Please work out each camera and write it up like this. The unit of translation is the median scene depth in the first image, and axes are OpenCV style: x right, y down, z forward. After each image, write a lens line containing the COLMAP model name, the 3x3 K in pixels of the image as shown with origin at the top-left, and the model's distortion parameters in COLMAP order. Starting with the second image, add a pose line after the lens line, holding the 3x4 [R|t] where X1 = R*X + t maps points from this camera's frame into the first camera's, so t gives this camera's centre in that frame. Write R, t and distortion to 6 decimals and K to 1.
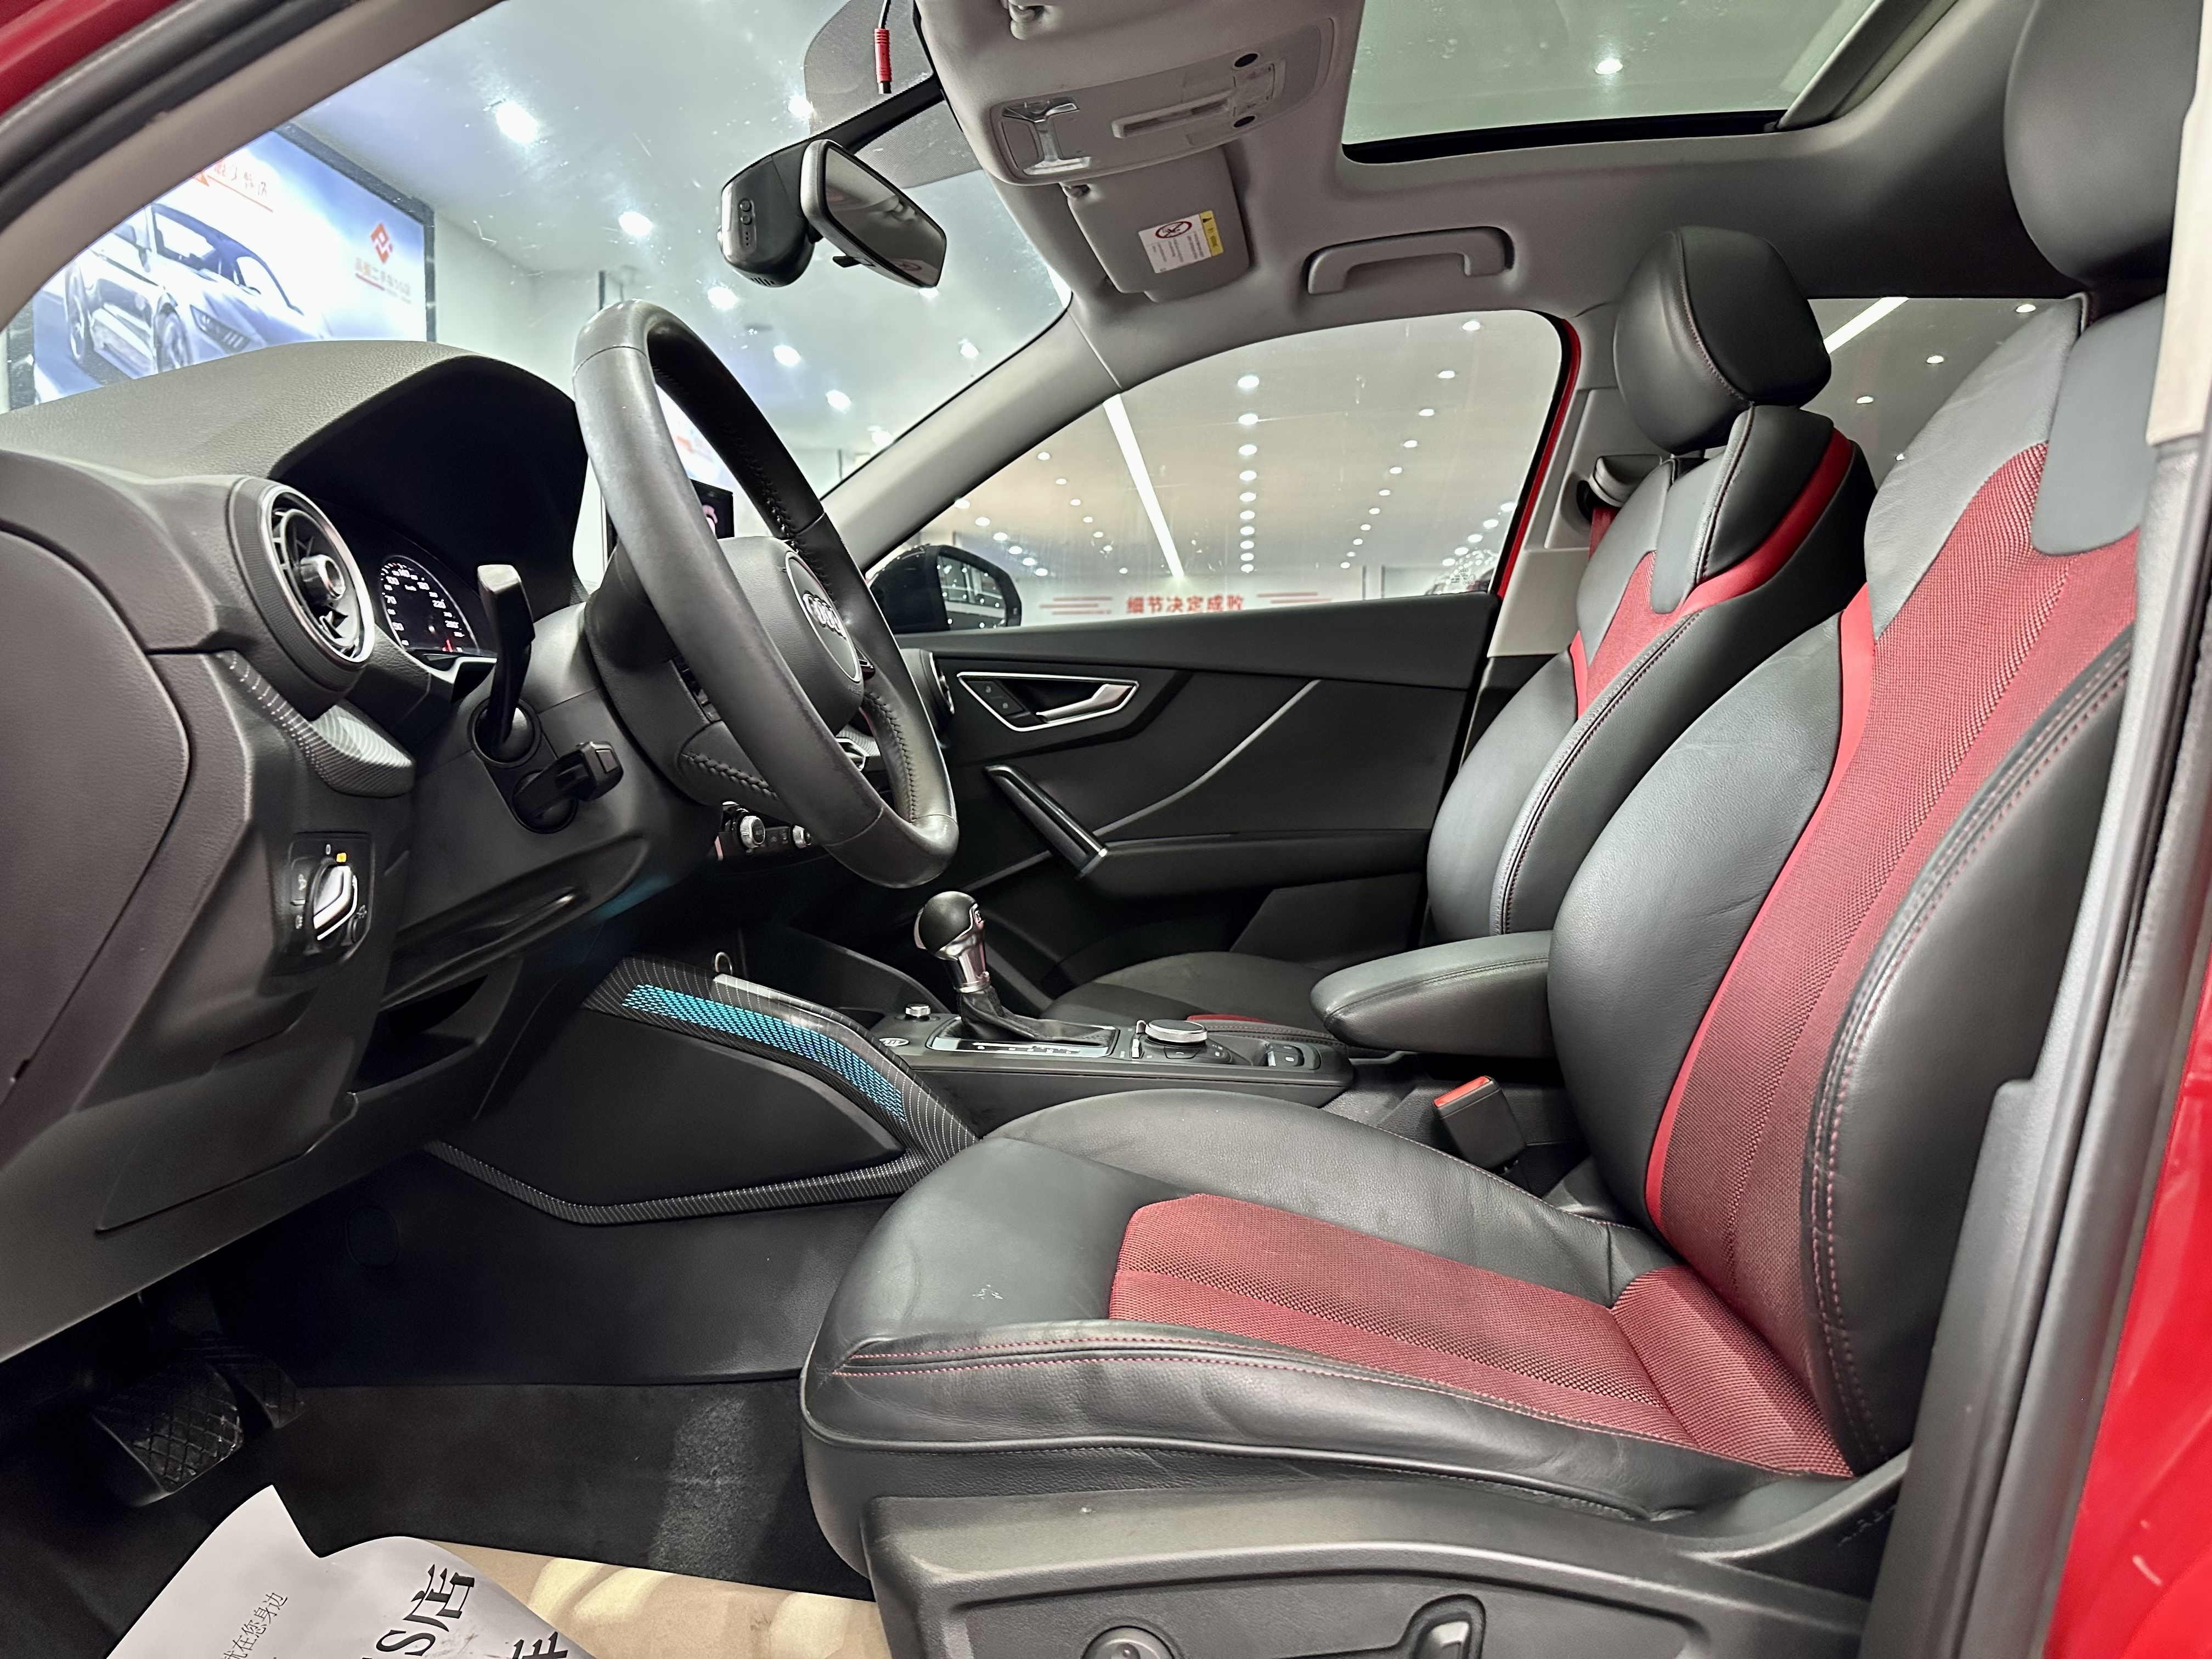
lens RADIAL K [[1530.7, 0, 1106.0], [0, 1530.7, 829.5], [0, 0, 1]] dist [0.094615, -0.095332]
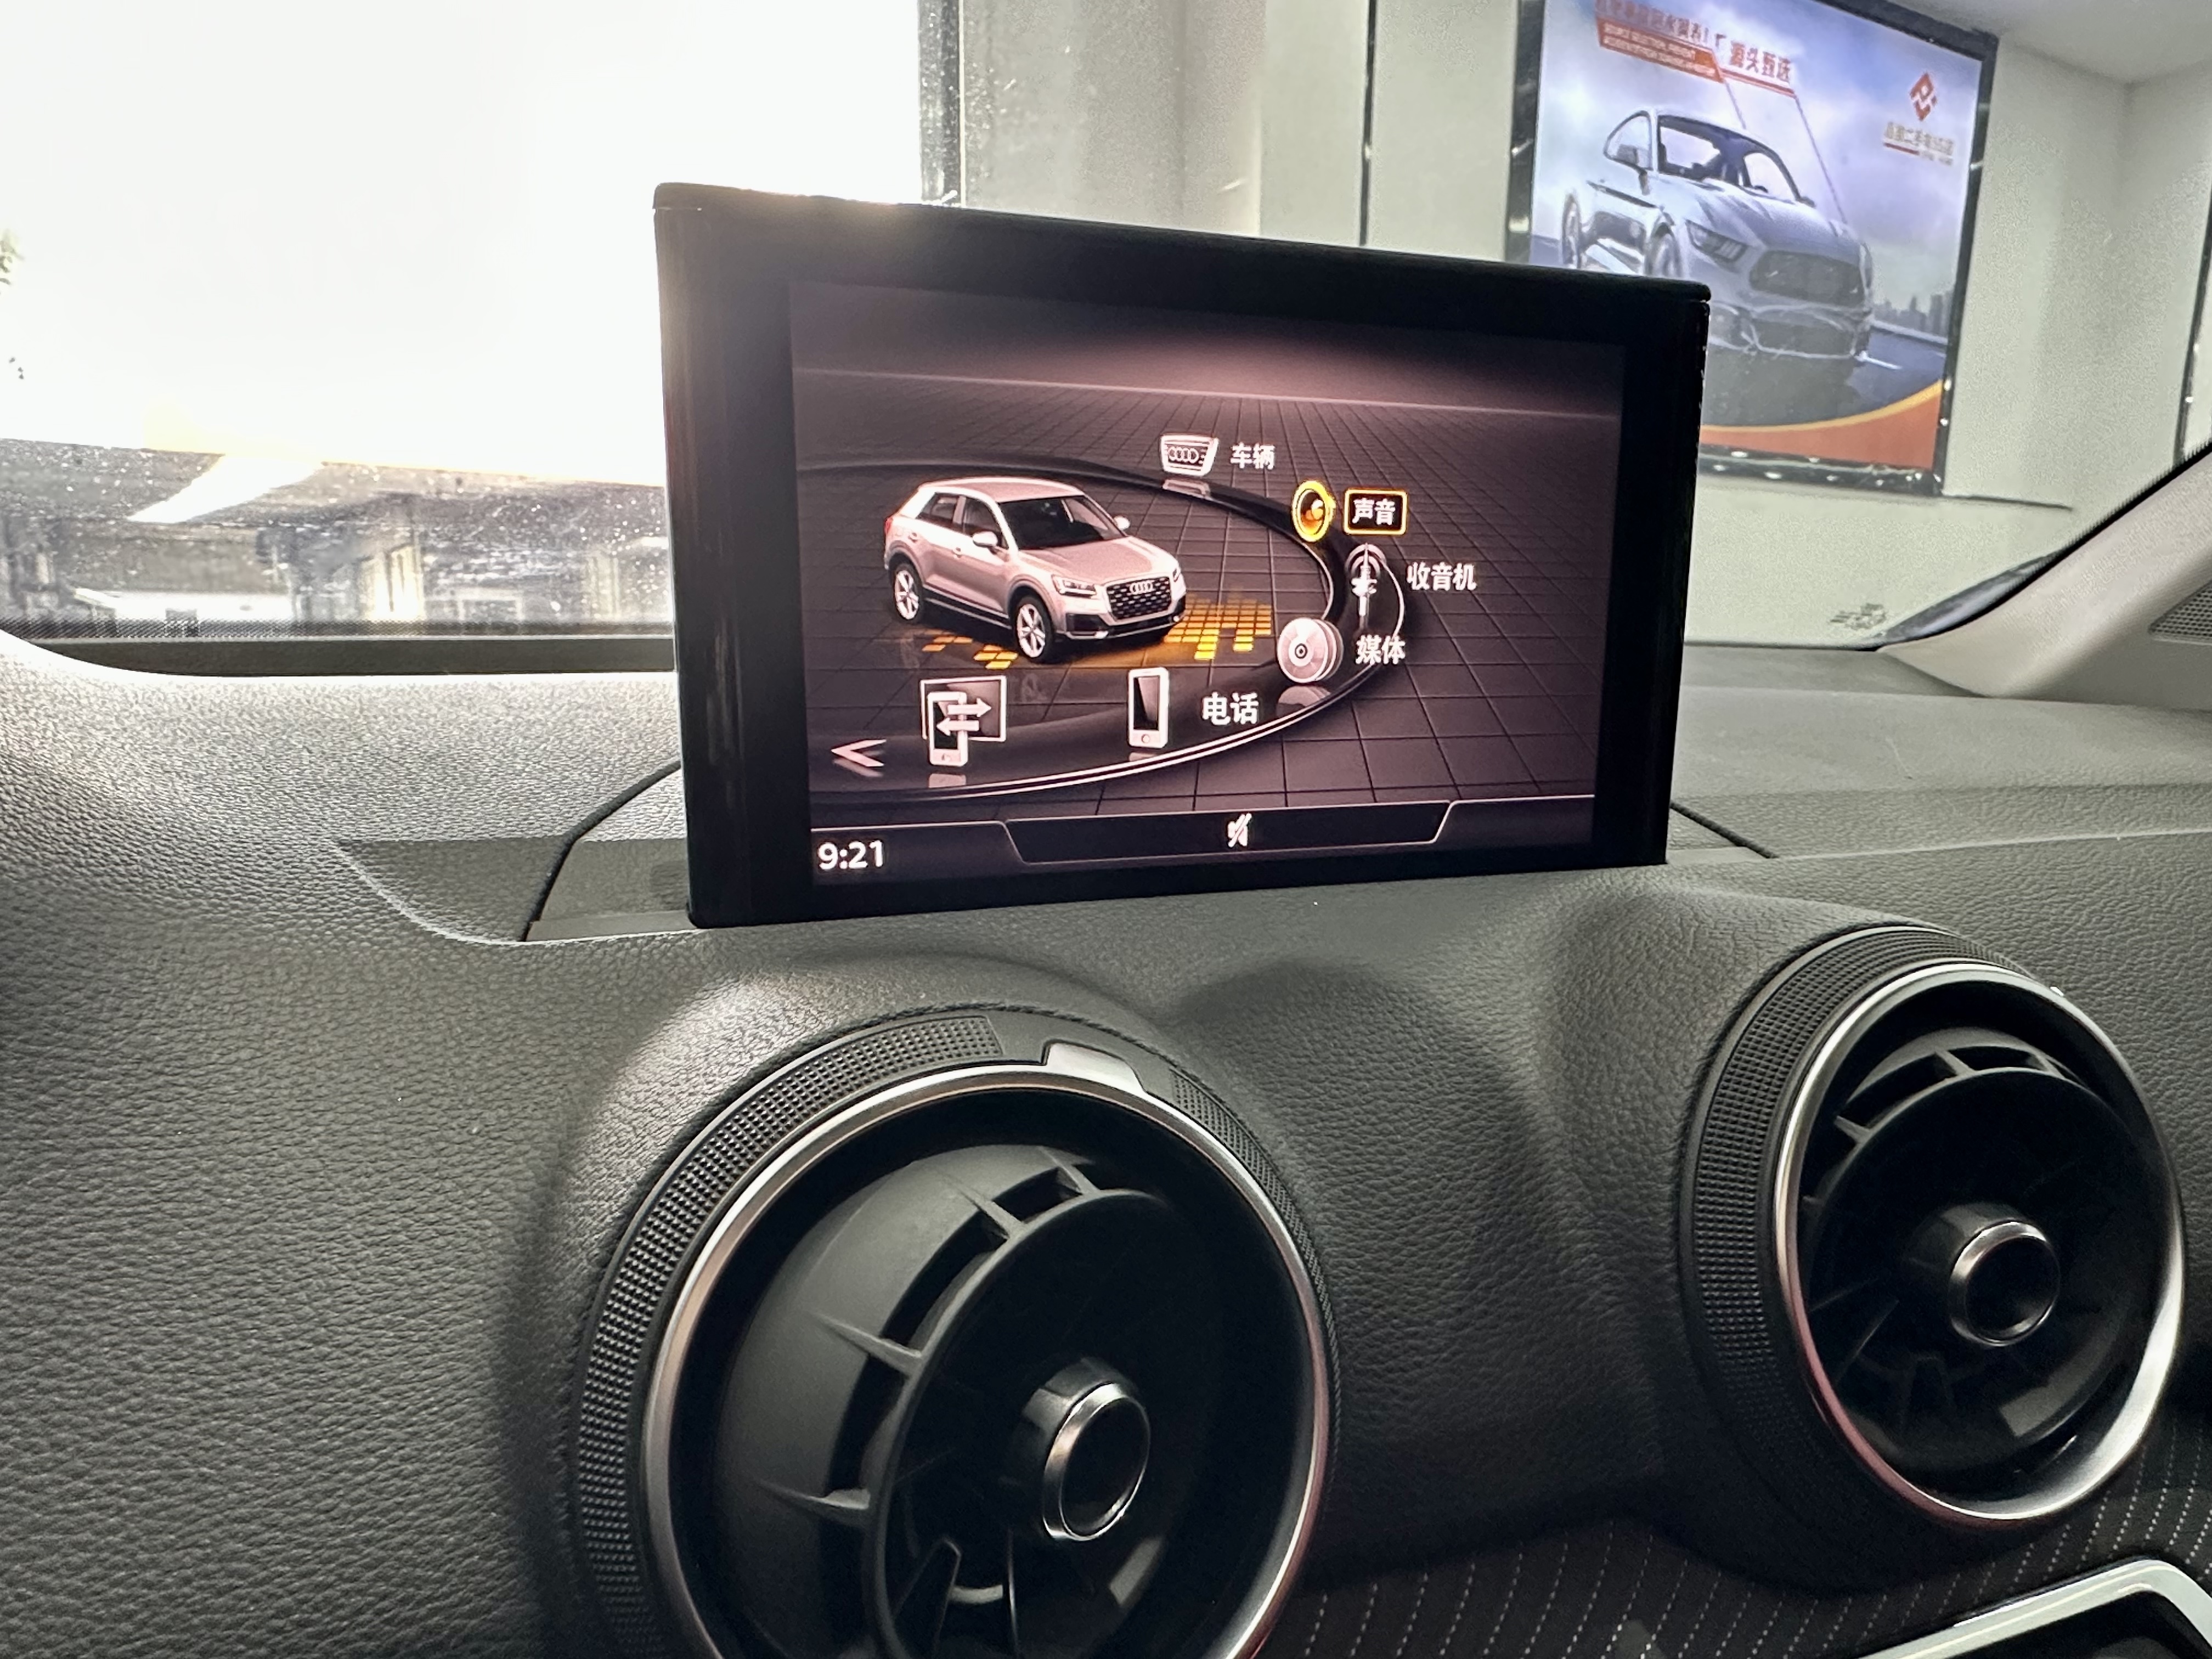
lens RADIAL K [[1353.9, 0, 1099.9], [0, 1353.9, 916.9], [0, 0, 1]] dist [0.004452, 0.001898]
pose [[0.568303, 0.166545, -0.805788, -0.144472], [-0.050012, 0.984482, 0.168206, -0.114681], [0.821298, -0.055293, 0.567814, 0.682850]]
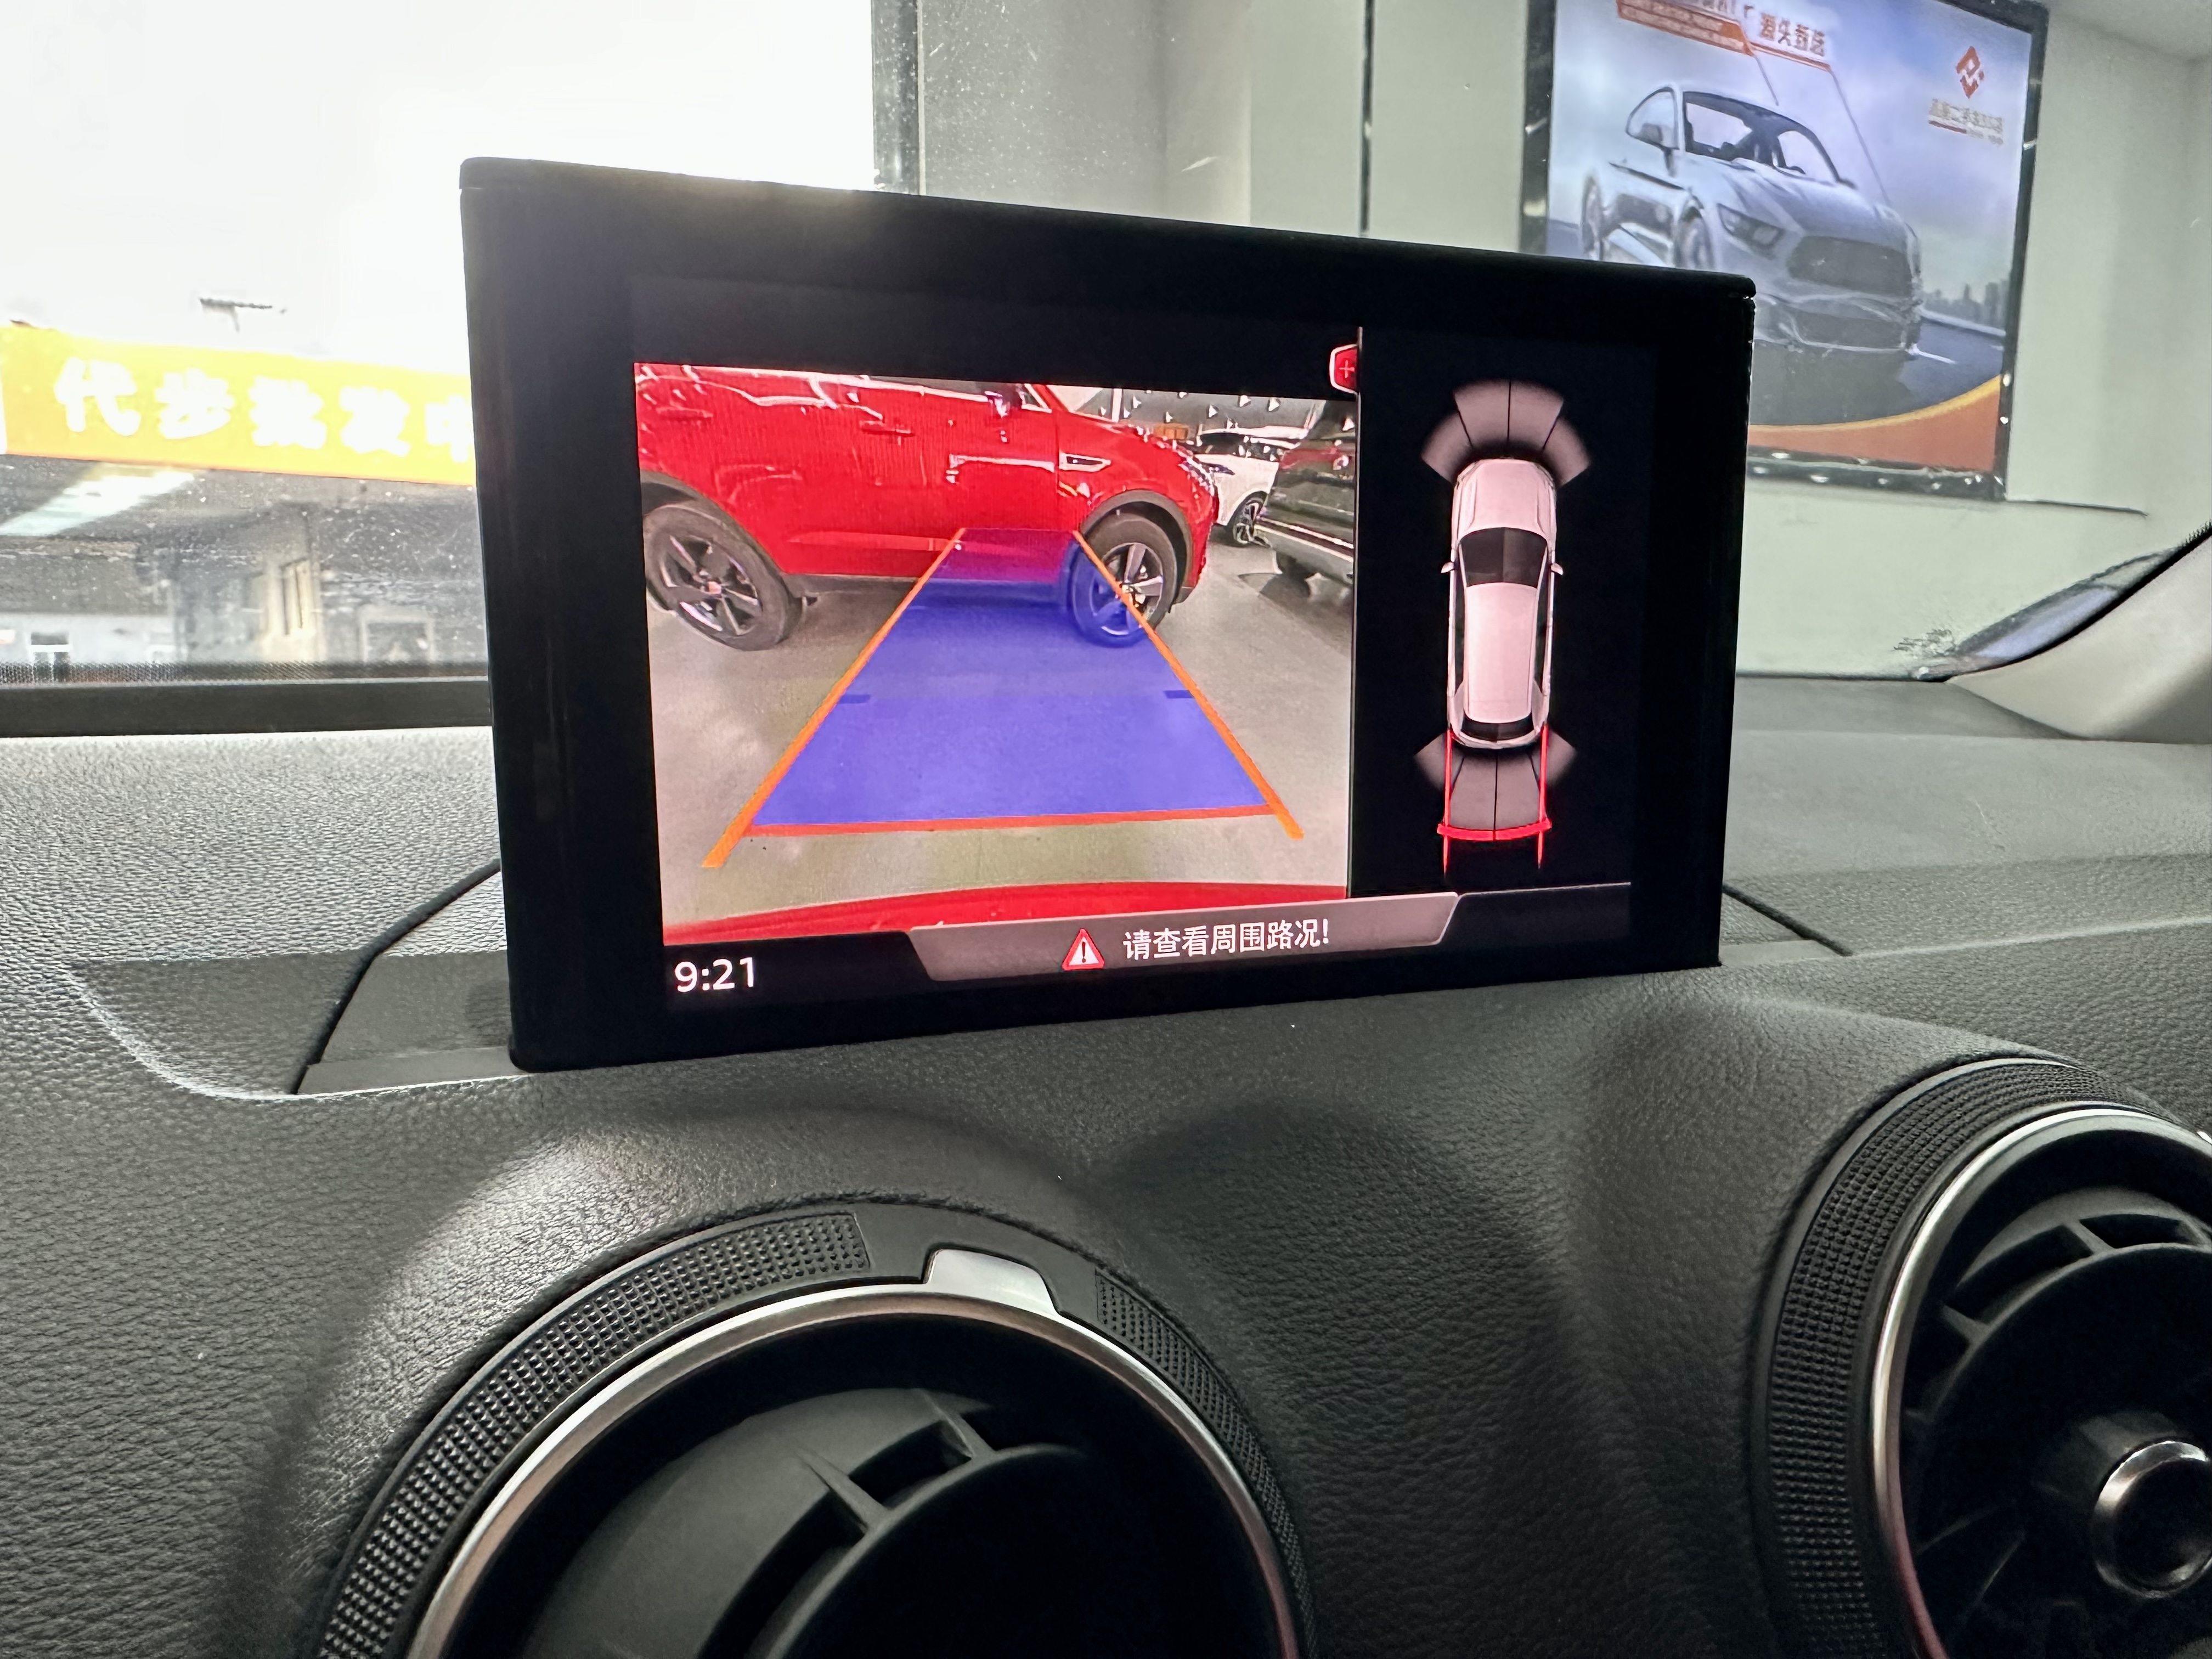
lens RADIAL K [[1519.6, 0, 1105.4], [0, 1519.6, 902.4], [0, 0, 1]] dist [0.001632, 0.005658]
pose [[0.581523, 0.126654, -0.803610, -0.153453], [-0.044370, 0.991274, 0.124123, -0.119460], [0.812319, -0.036524, 0.582069, 0.695028]]
